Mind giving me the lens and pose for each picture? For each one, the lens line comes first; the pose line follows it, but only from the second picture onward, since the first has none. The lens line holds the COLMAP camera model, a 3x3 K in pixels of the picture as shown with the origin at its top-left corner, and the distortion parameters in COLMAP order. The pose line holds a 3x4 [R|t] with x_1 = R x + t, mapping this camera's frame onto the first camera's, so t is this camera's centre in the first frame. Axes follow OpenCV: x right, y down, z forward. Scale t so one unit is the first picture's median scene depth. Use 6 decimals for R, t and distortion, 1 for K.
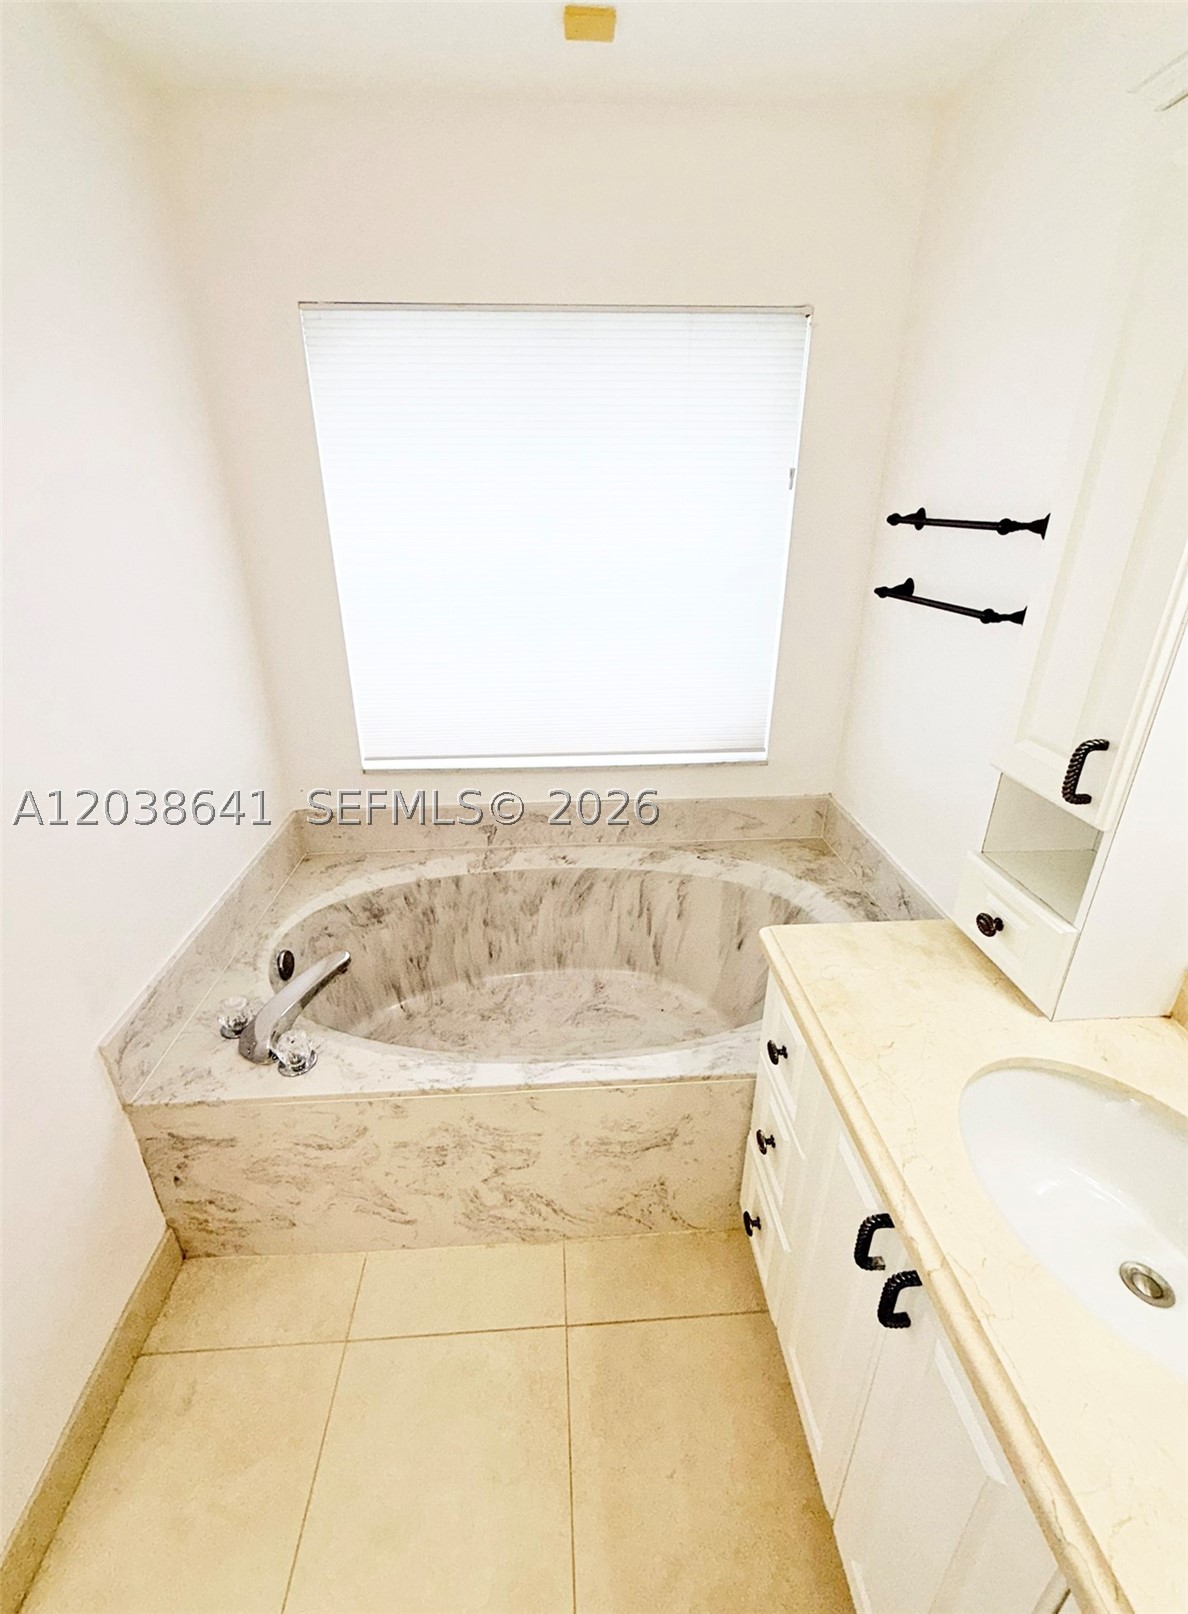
lens RADIAL K [[669.6, 0, 590.1], [0, 669.6, 794.7], [0, 0, 1]] dist [-0.001761, 0.000164]
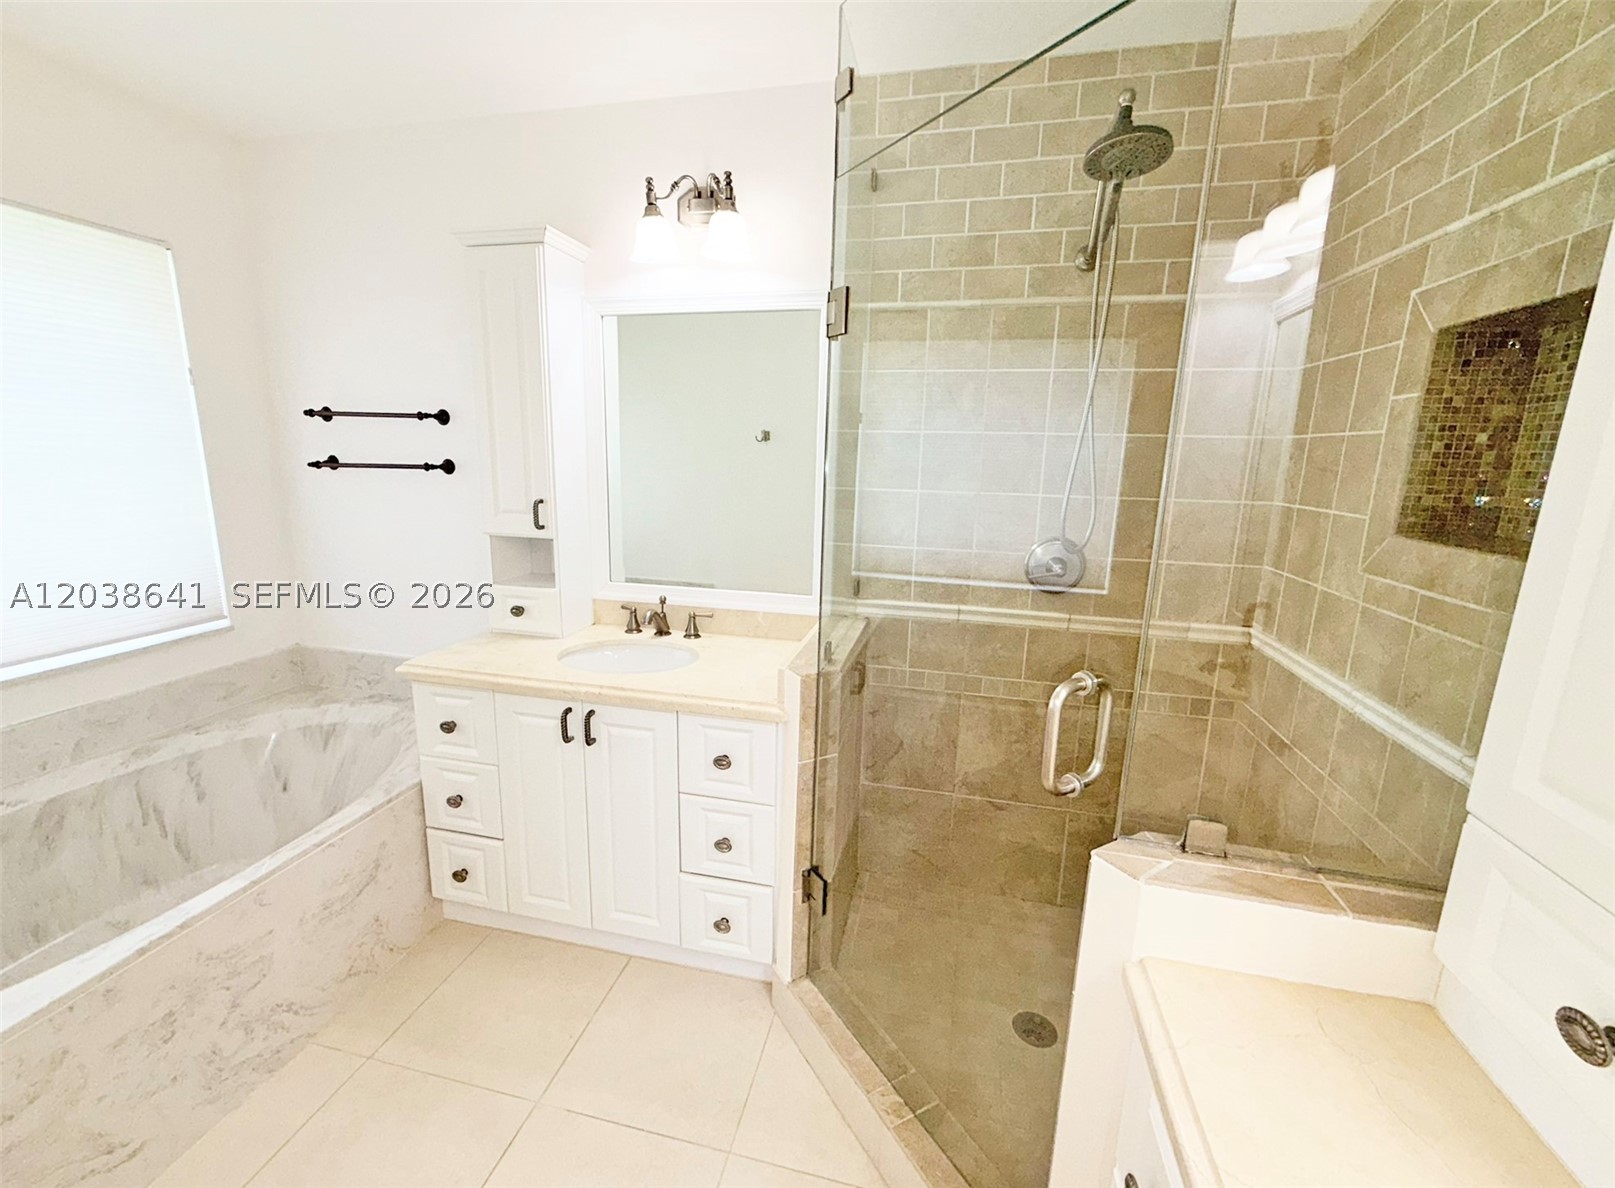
lens RADIAL K [[670.0, 0, 796.7], [0, 670.0, 589.7], [0, 0, 1]] dist [-0.001761, 0.000164]
pose [[0.291491, -0.185179, 0.938479, -0.594567], [0.355263, 0.931870, 0.073530, 0.175366], [-0.888156, 0.311973, 0.337419, -0.229210]]
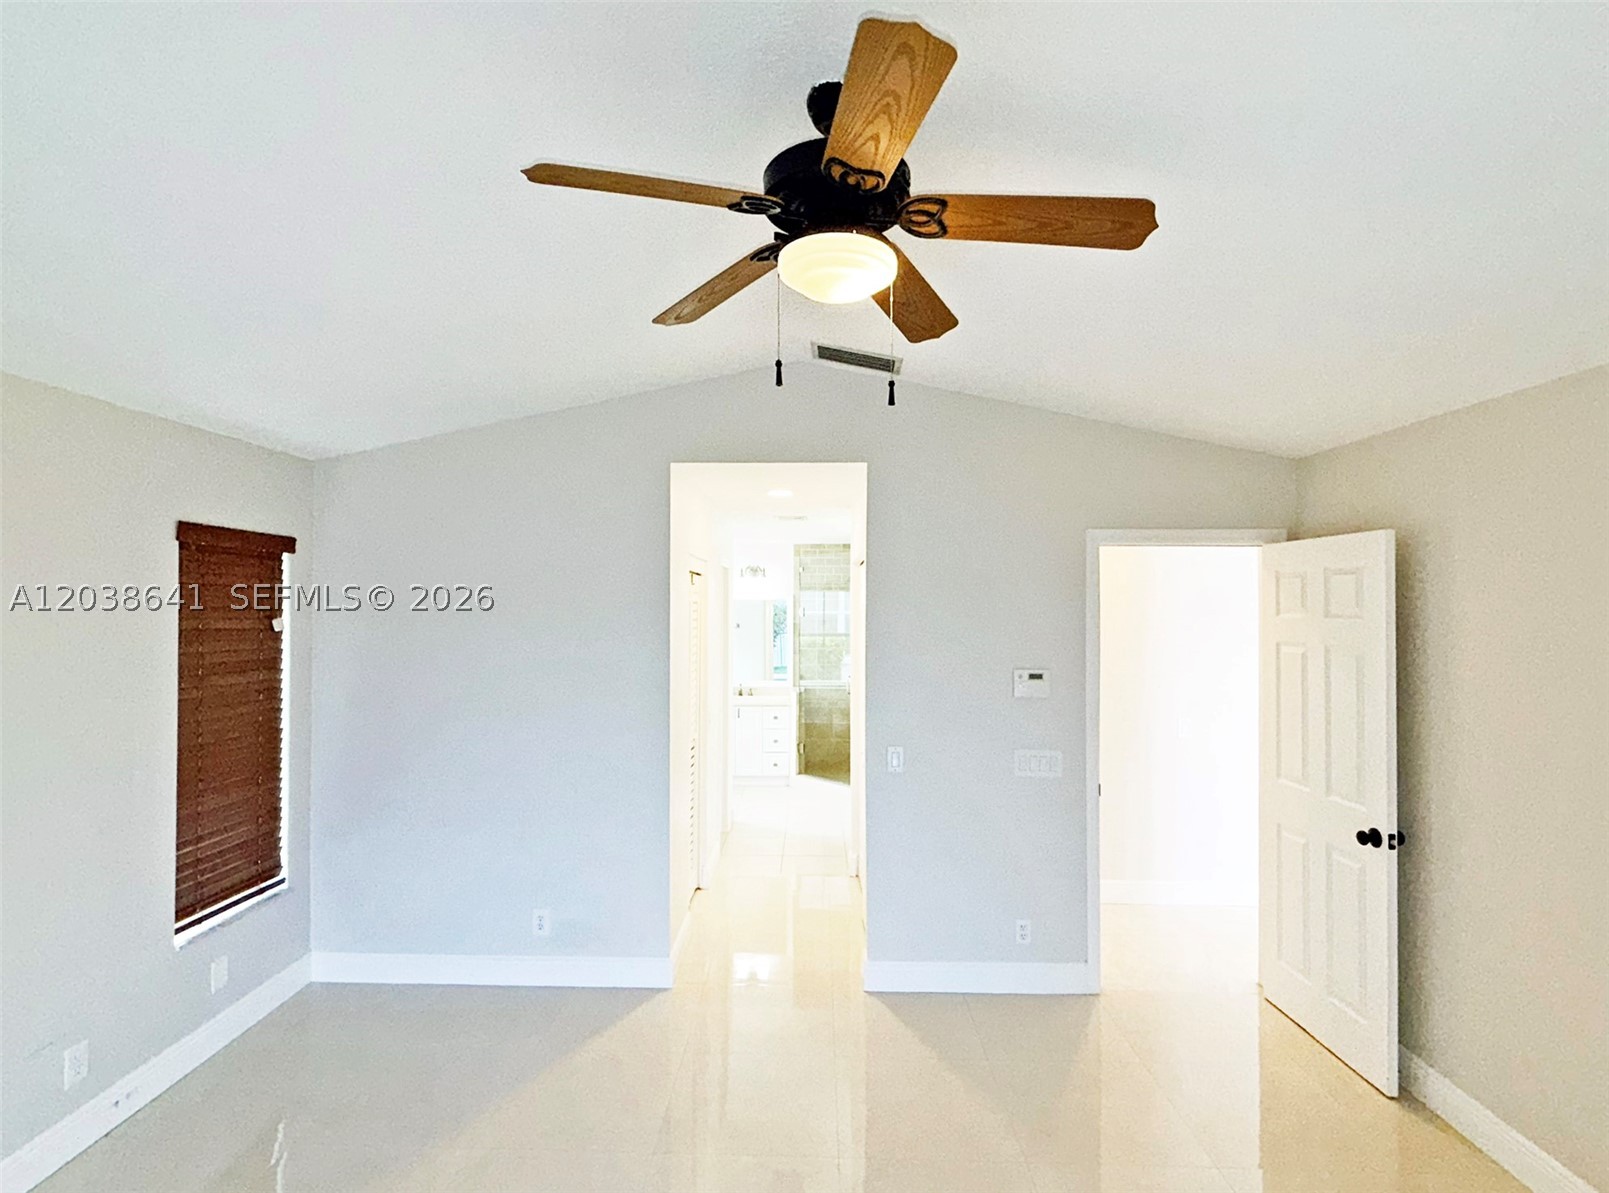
lens RADIAL K [[841.5, 0, 799.8], [0, 841.5, 596.7], [0, 0, 1]] dist [0.000047, -0.000003]
pose [[0.081582, 0.009543, 0.996621, -4.486603], [0.392735, 0.918740, -0.040946, 0.056084], [-0.916026, 0.394748, 0.071205, -0.469253]]
